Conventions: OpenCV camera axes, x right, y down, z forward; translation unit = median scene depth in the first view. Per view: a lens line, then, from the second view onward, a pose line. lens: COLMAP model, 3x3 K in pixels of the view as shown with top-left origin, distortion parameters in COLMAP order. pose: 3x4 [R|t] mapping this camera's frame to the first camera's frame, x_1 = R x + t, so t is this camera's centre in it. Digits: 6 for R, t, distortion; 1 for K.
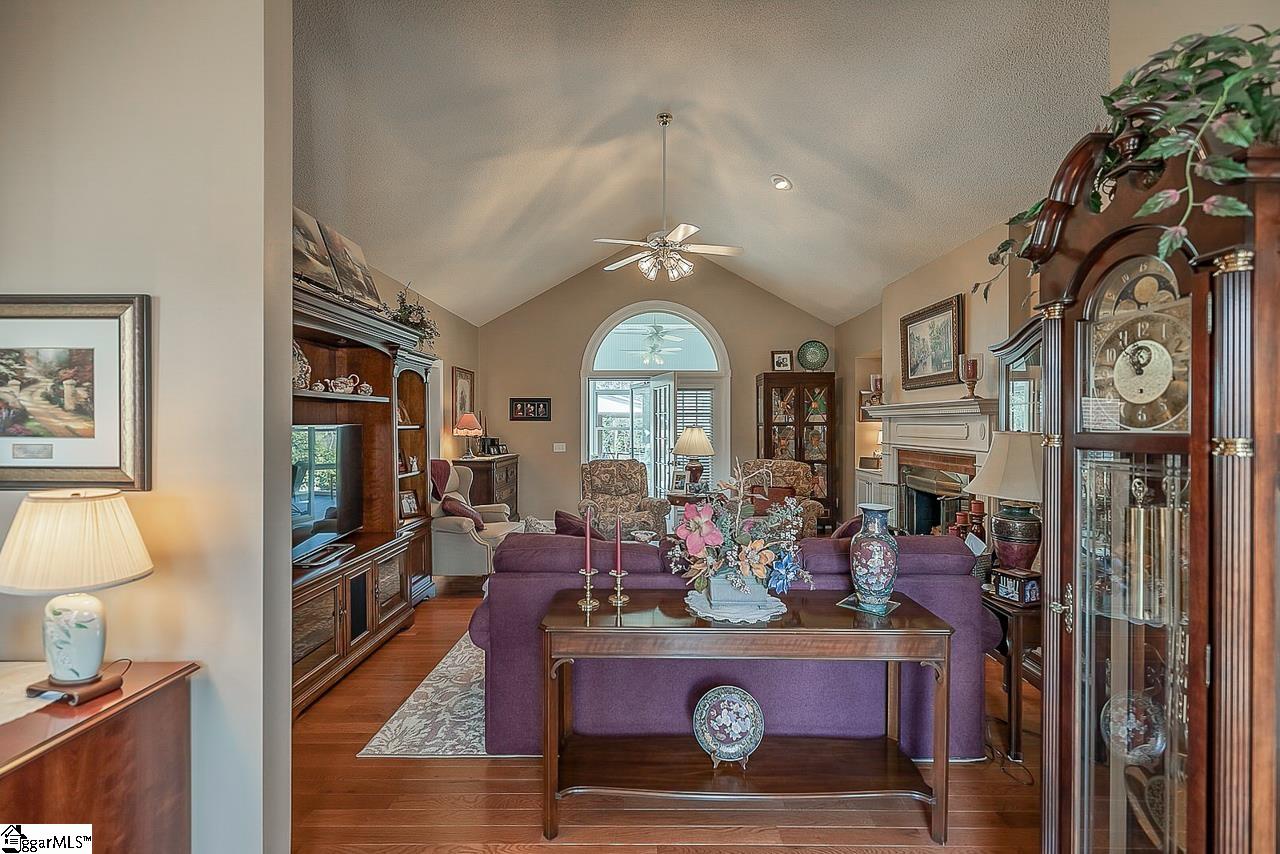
lens RADIAL K [[555.0, 0, 644.6], [0, 555.0, 427.2], [0, 0, 1]] dist [-0.000649, 0.000265]
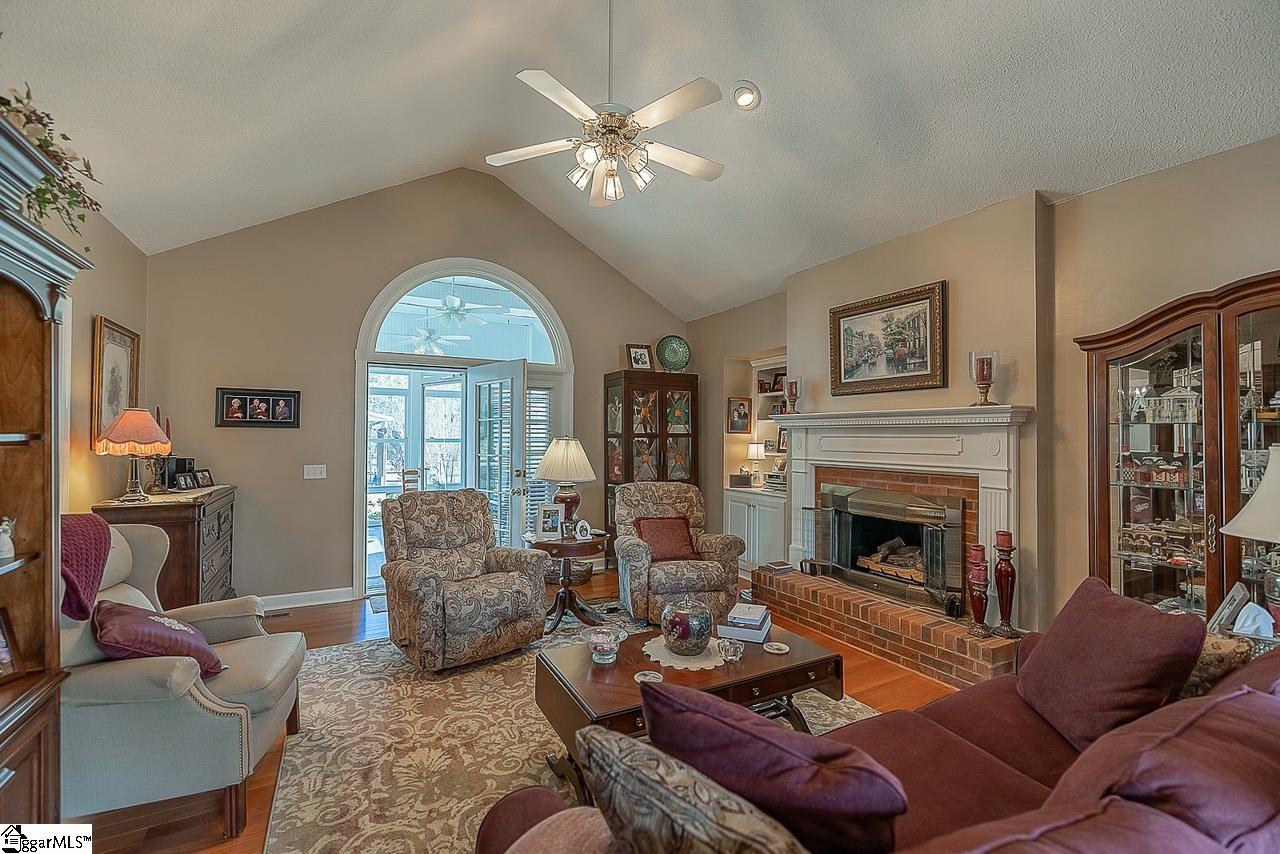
lens RADIAL K [[555.0, 0, 638.7], [0, 555.0, 430.5], [0, 0, 1]] dist [-0.000649, 0.000265]
pose [[0.876542, 0.009838, 0.481225, -0.155829], [-0.002740, 0.999877, -0.015452, -0.000524], [-0.481317, 0.012226, 0.876461, 0.331765]]
